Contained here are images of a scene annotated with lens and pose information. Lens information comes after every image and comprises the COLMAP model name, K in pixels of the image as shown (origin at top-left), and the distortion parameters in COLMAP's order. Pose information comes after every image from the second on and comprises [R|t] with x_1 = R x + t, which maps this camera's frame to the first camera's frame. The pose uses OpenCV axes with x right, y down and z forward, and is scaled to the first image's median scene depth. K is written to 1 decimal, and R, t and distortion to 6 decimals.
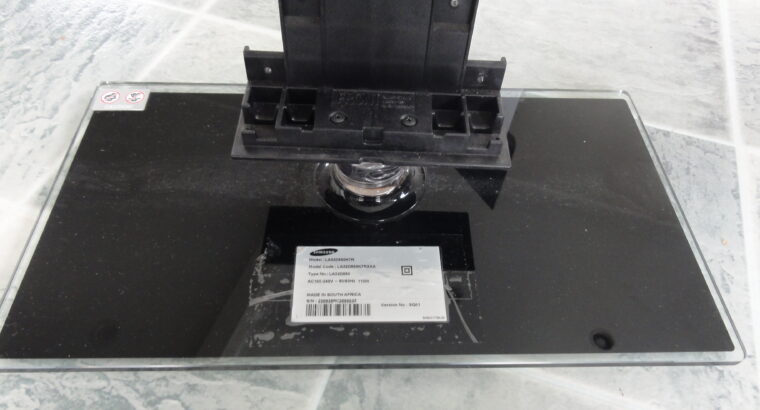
lens RADIAL K [[514.5, 0, 379.0], [0, 514.5, 204.2], [0, 0, 1]] dist [0.005407, 0.000410]
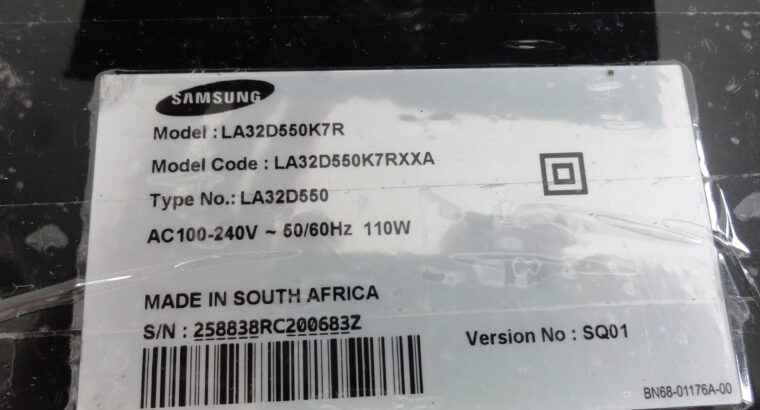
lens RADIAL K [[514.5, 0, 381.6], [0, 514.5, 207.0], [0, 0, 1]] dist [0.005407, 0.000410]
pose [[0.999790, -0.017006, 0.011433, -0.032308], [0.010600, 0.906672, 0.421703, 0.037330], [-0.017538, -0.421493, 0.906662, 0.724490]]
